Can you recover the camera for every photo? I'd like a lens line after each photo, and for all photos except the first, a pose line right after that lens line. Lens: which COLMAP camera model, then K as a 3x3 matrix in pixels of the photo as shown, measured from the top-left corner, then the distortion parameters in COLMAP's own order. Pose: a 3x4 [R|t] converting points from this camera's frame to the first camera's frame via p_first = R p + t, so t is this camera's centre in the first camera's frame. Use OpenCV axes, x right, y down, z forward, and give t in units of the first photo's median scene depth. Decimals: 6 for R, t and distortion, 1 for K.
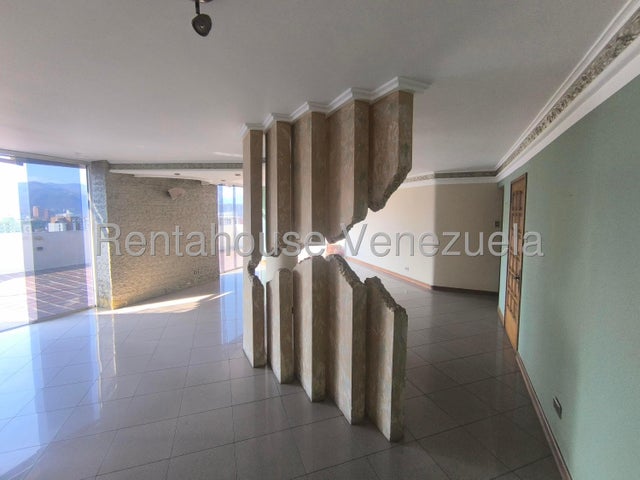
lens RADIAL K [[293.4, 0, 320.6], [0, 293.4, 234.7], [0, 0, 1]] dist [-0.035927, 0.023071]
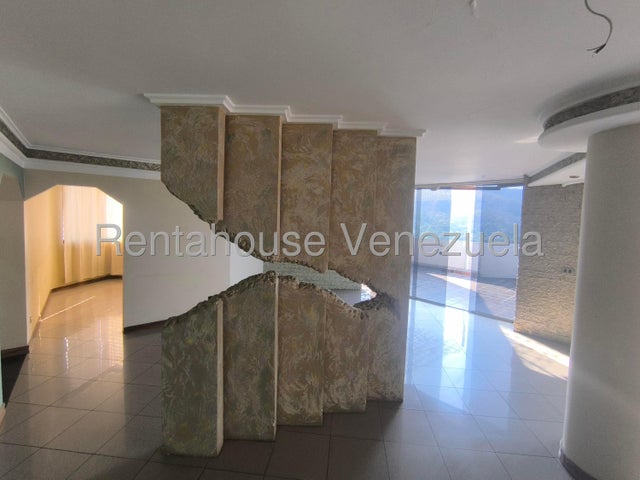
lens RADIAL K [[293.4, 0, 320.6], [0, 293.4, 234.7], [0, 0, 1]] dist [-0.035927, 0.023071]
pose [[-0.423031, 0.036885, -0.905364, 0.395199], [-0.101339, 0.990977, 0.087723, -0.072665], [0.900431, 0.128858, -0.415476, 0.776023]]
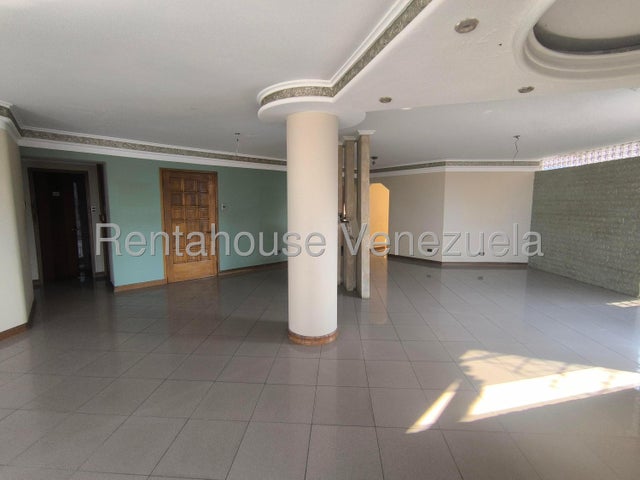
lens RADIAL K [[293.4, 0, 320.6], [0, 293.4, 234.7], [0, 0, 1]] dist [-0.035927, 0.023071]
pose [[-0.921933, -0.044464, 0.384788, -0.383379], [0.024371, 0.984763, 0.172185, -0.078628], [-0.386581, 0.168121, -0.906802, 1.612157]]
